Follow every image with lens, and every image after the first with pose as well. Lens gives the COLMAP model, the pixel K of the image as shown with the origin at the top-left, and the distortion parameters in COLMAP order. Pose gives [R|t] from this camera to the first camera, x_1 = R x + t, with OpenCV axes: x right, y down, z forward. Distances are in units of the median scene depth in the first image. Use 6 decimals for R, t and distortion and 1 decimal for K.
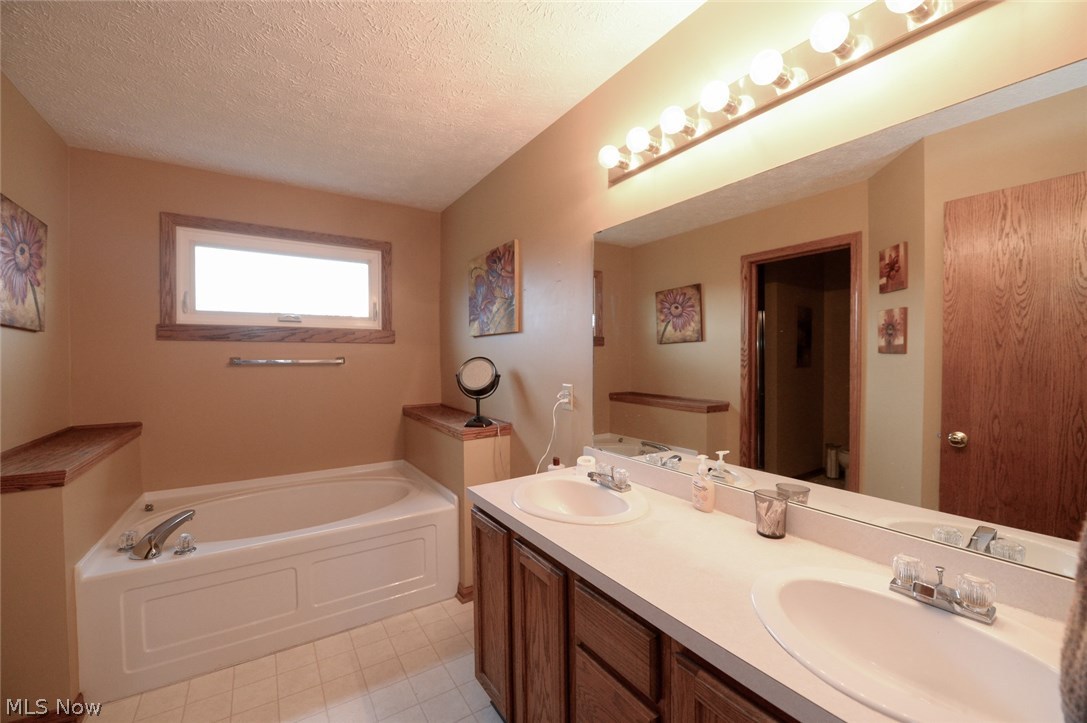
lens RADIAL K [[433.7, 0, 546.6], [0, 433.7, 359.1], [0, 0, 1]] dist [-0.013704, -0.002475]
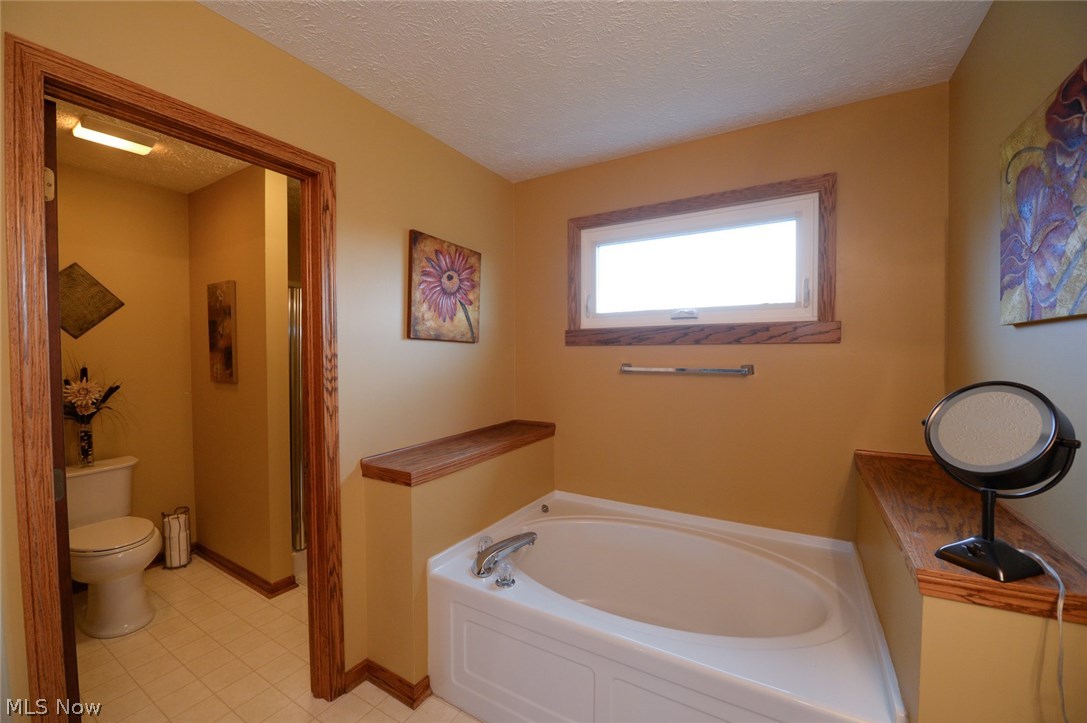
lens RADIAL K [[433.7, 0, 540.1], [0, 433.7, 361.3], [0, 0, 1]] dist [-0.013704, -0.002475]
pose [[0.429945, 0.020751, -0.902617, 0.003363], [-0.001622, 0.999752, 0.022212, -0.029577], [0.902854, -0.008086, 0.429872, 0.481860]]
